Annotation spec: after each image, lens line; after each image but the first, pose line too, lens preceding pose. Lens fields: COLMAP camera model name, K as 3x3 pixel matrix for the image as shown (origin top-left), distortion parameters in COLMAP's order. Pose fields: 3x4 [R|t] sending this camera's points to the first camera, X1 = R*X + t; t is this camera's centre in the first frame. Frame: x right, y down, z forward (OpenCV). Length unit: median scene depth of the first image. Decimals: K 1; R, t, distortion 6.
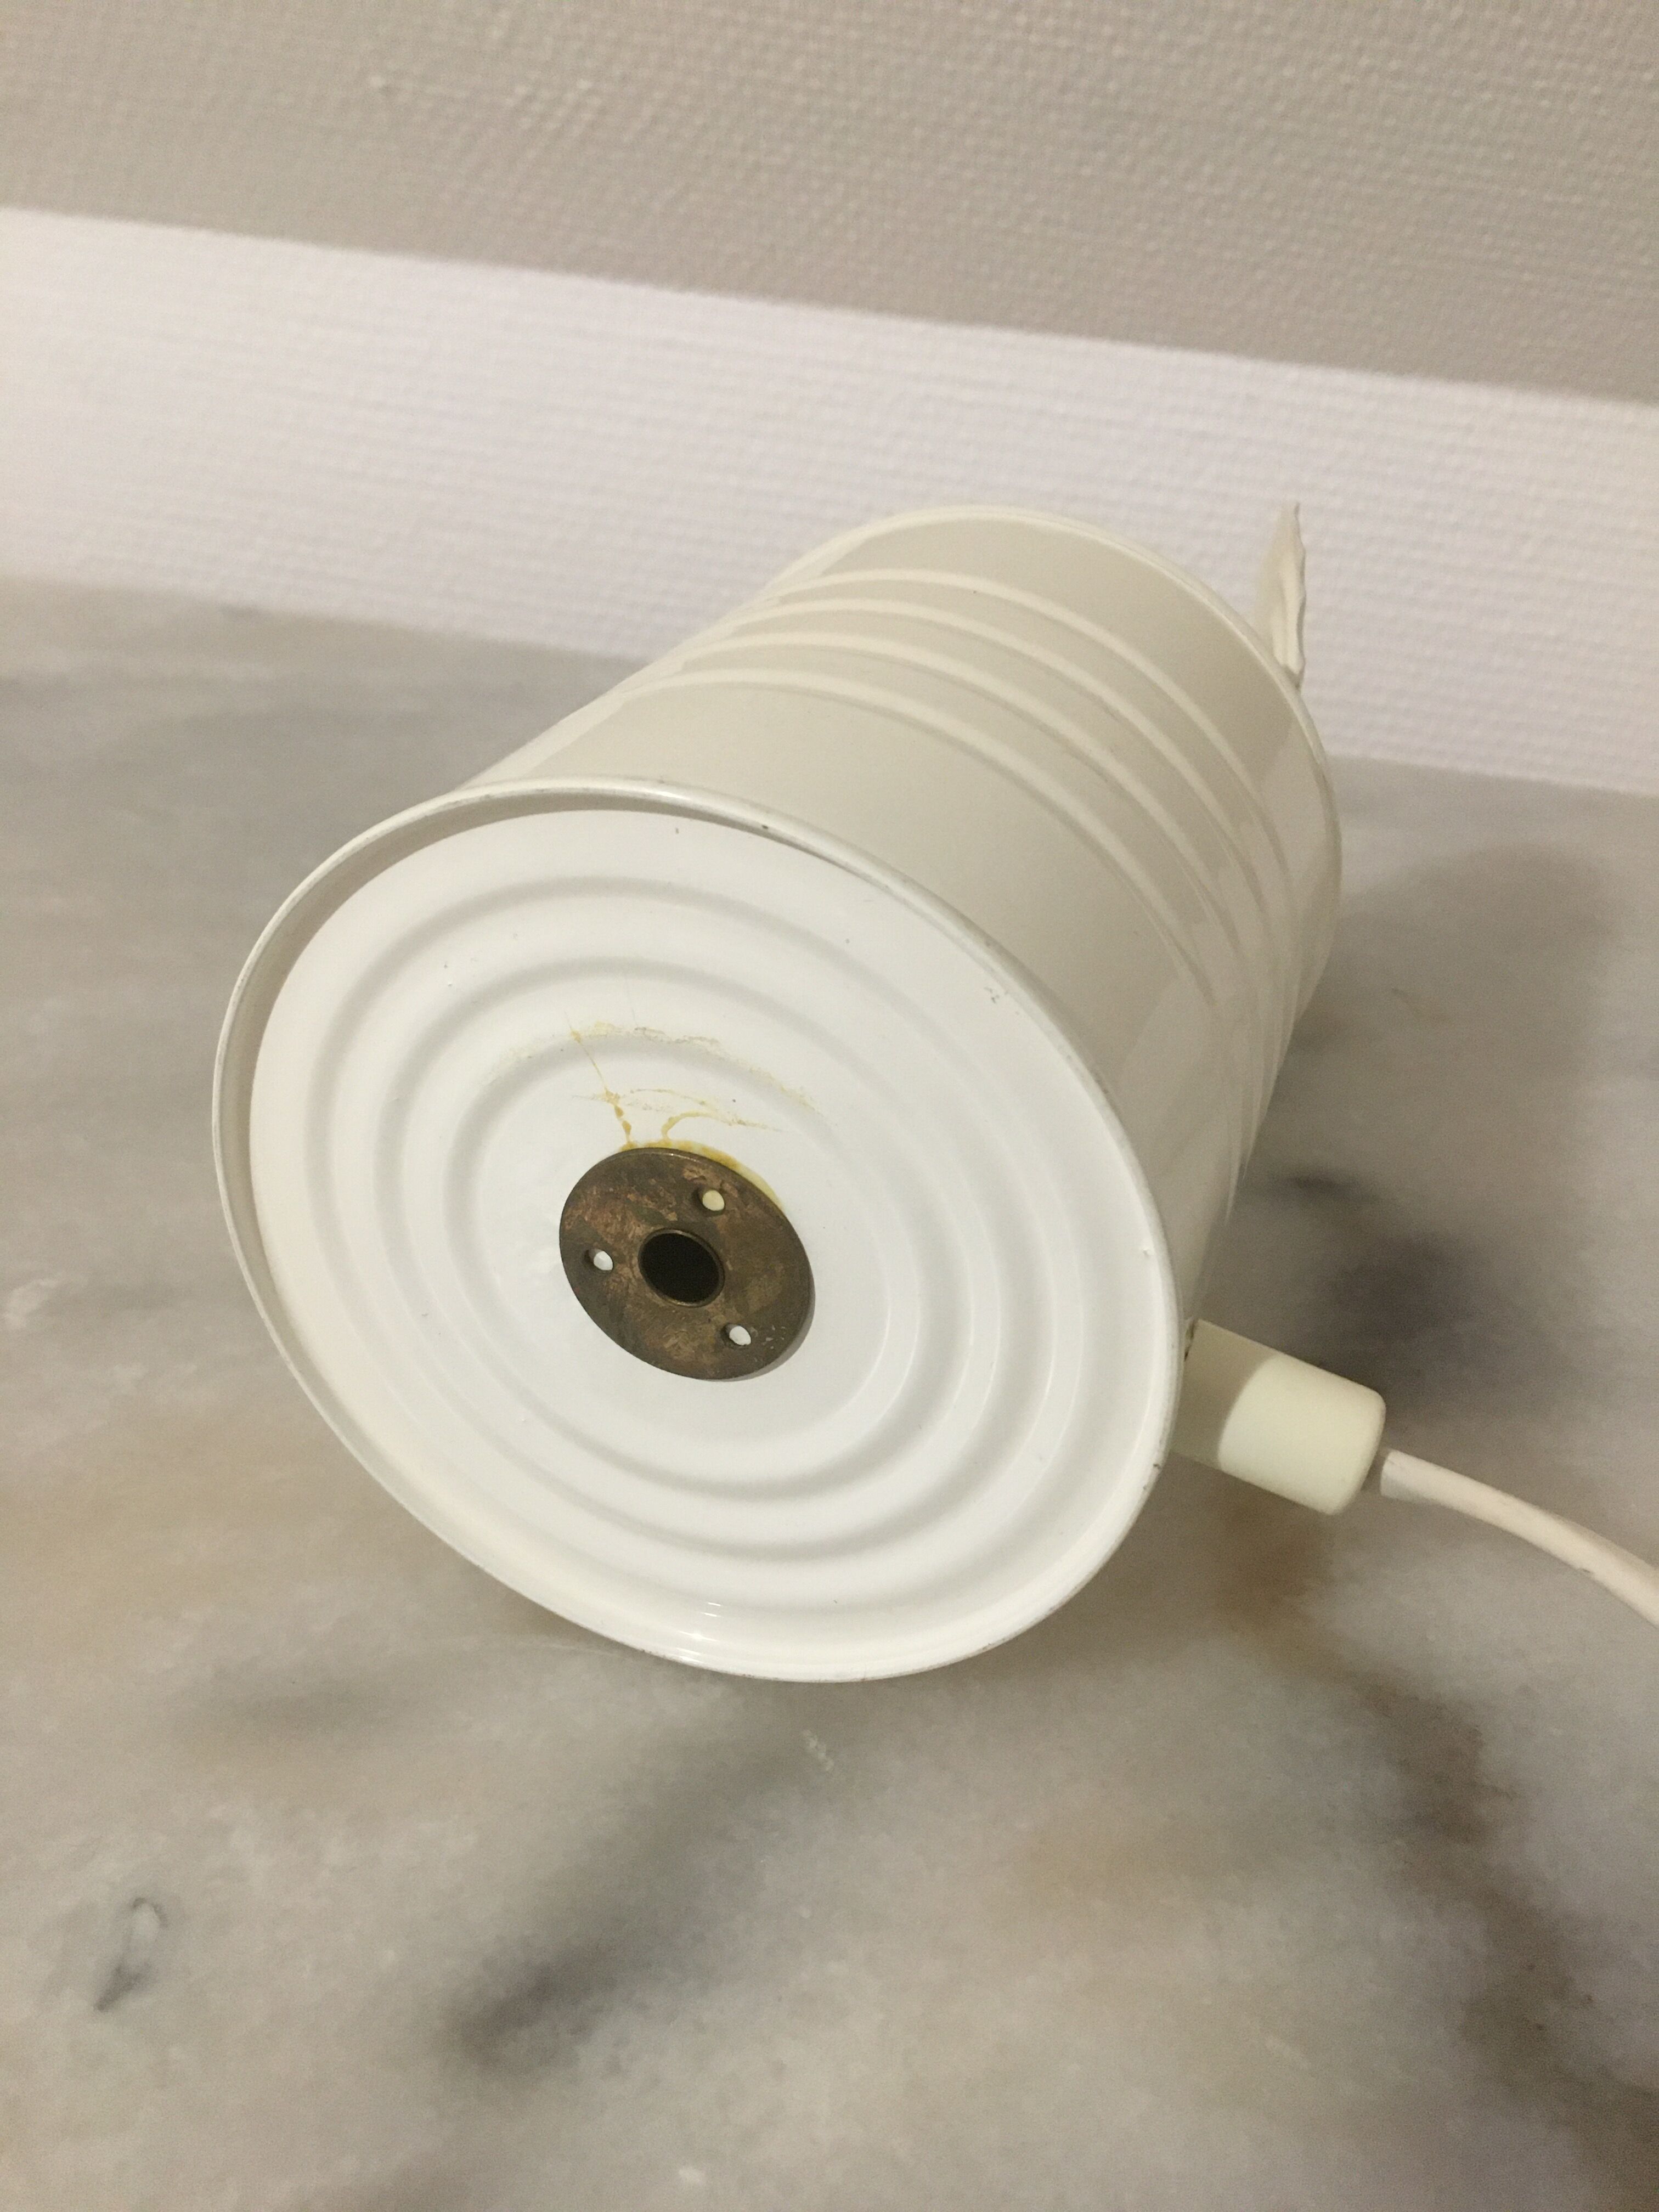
lens RADIAL K [[1884.8, 0, 829.5], [0, 1884.8, 1106.0], [0, 0, 1]] dist [0.049815, -0.097849]
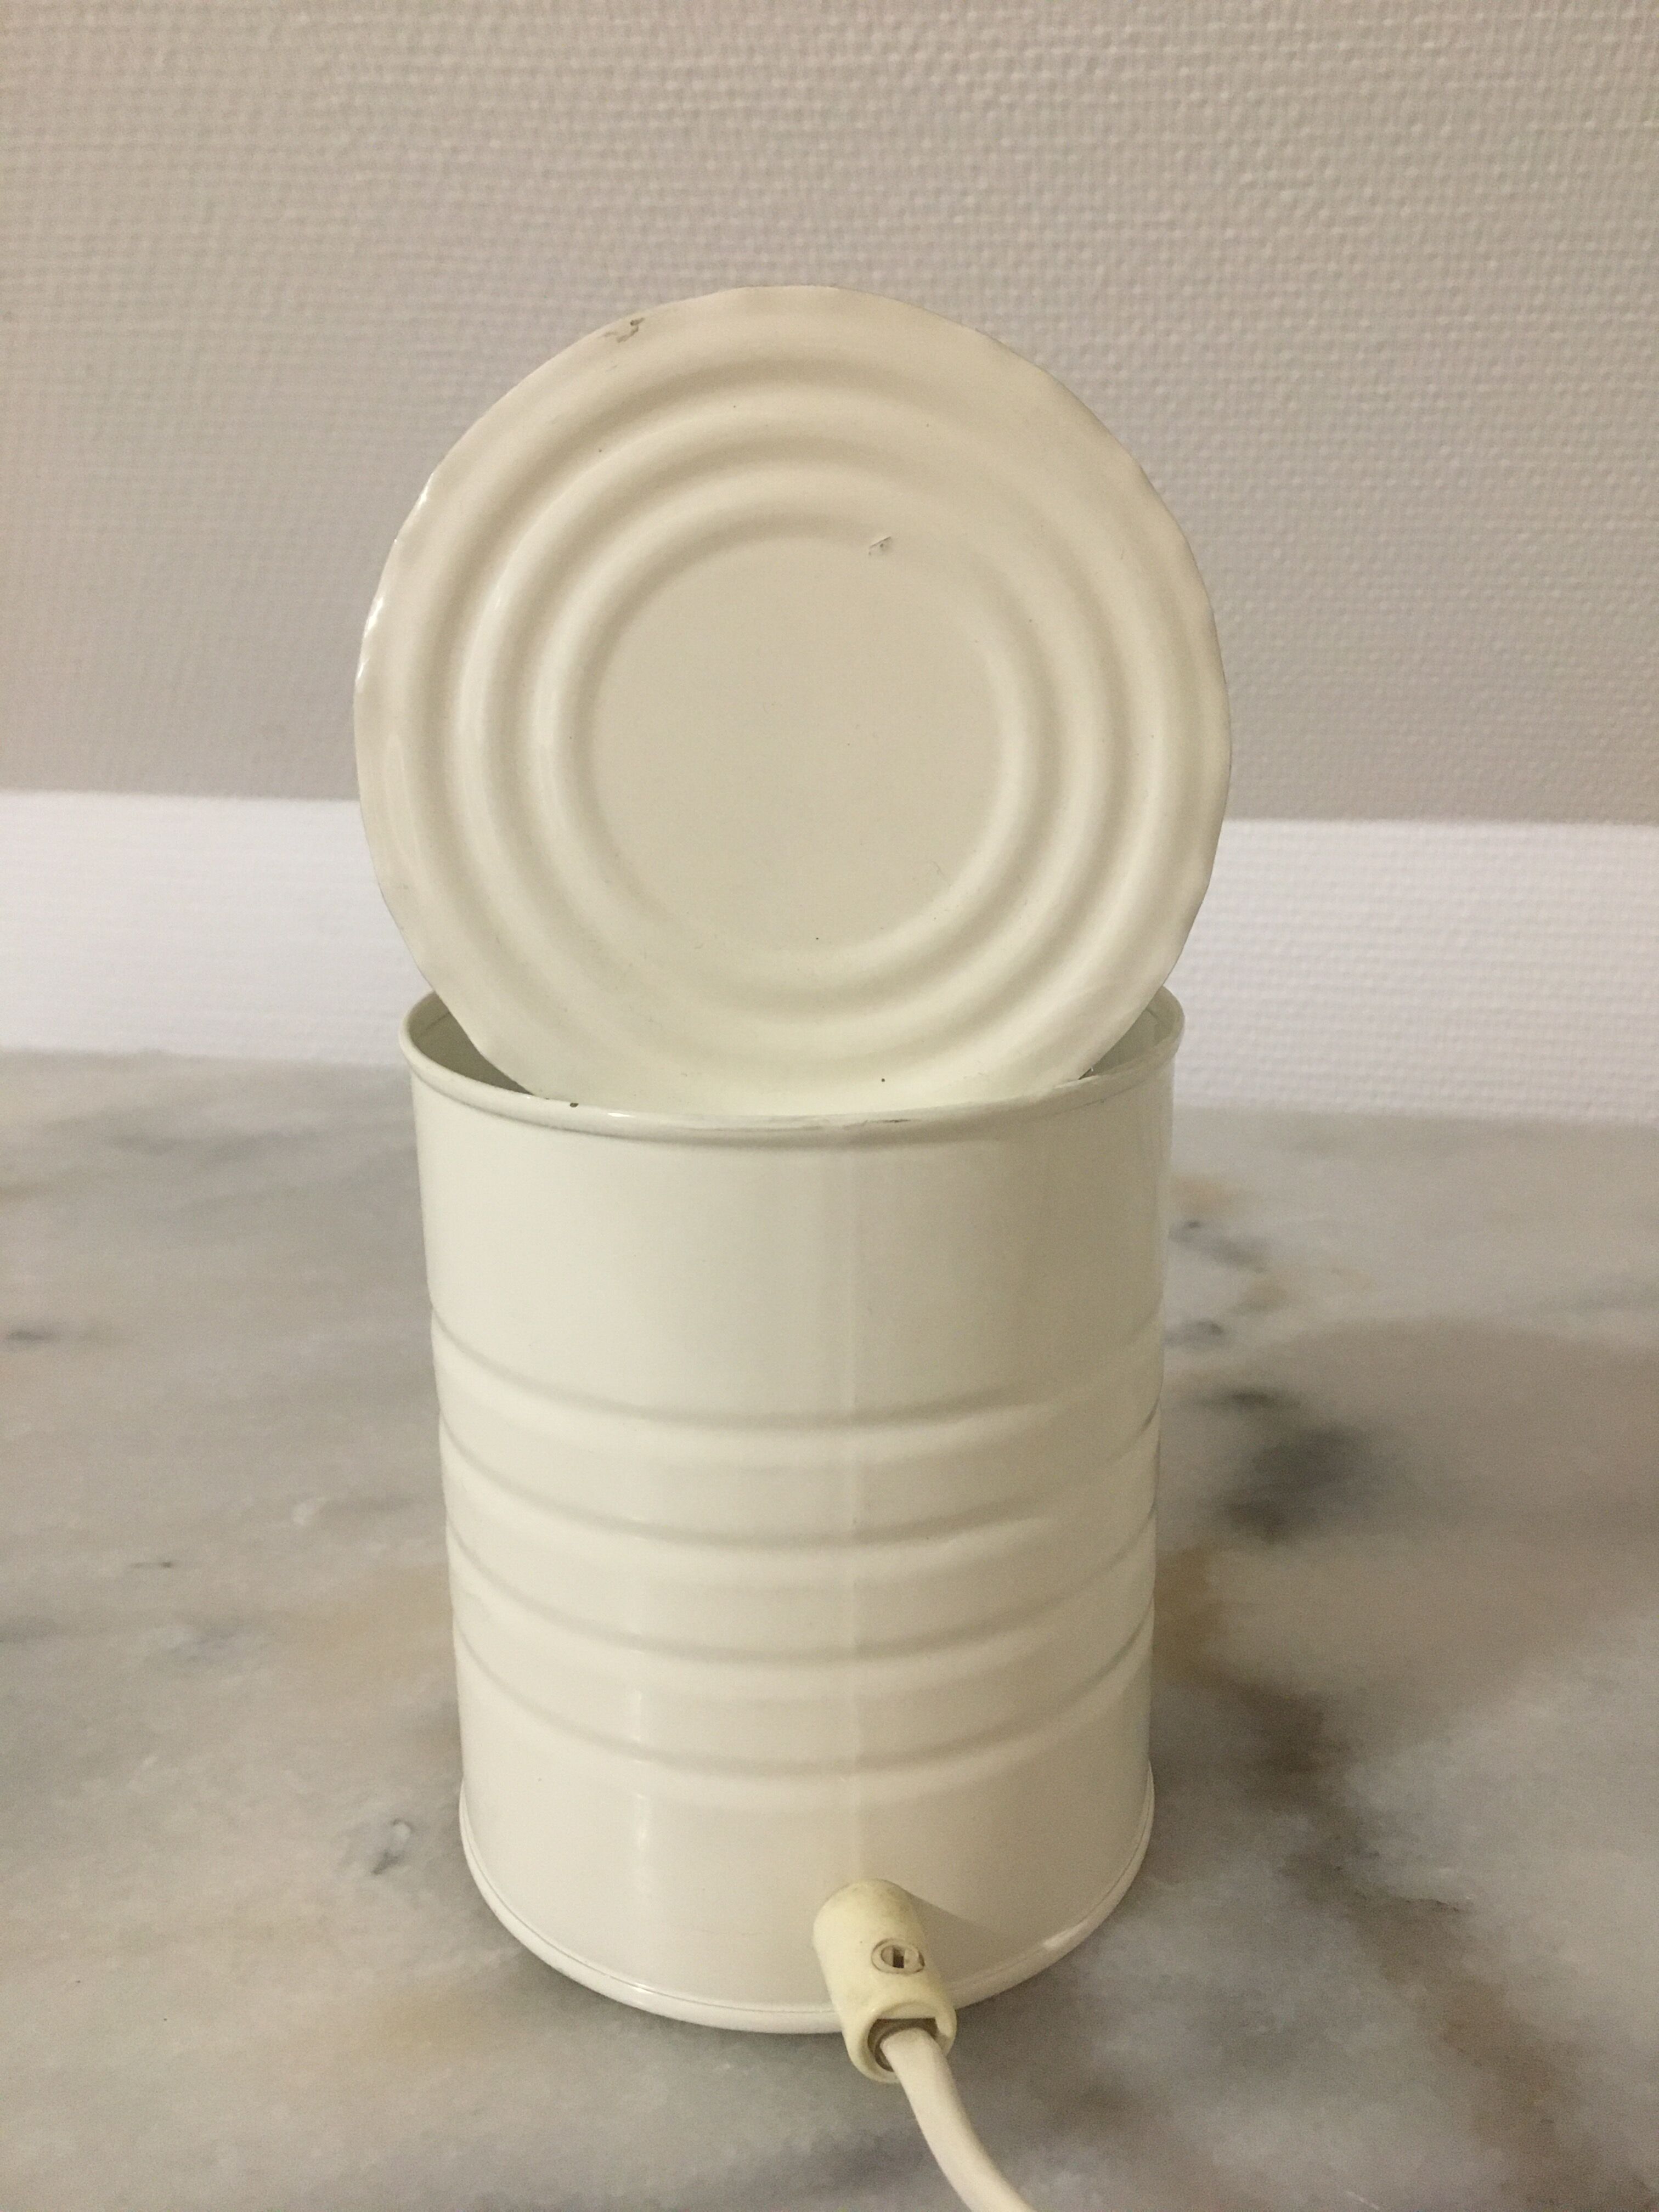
lens RADIAL K [[1884.8, 0, 829.5], [0, 1884.8, 1106.0], [0, 0, 1]] dist [0.049815, -0.097849]
pose [[0.993318, -0.081392, -0.081817, 0.059360], [0.058868, 0.967123, -0.247400, 0.099173], [0.099264, 0.240931, 0.965453, -0.223093]]
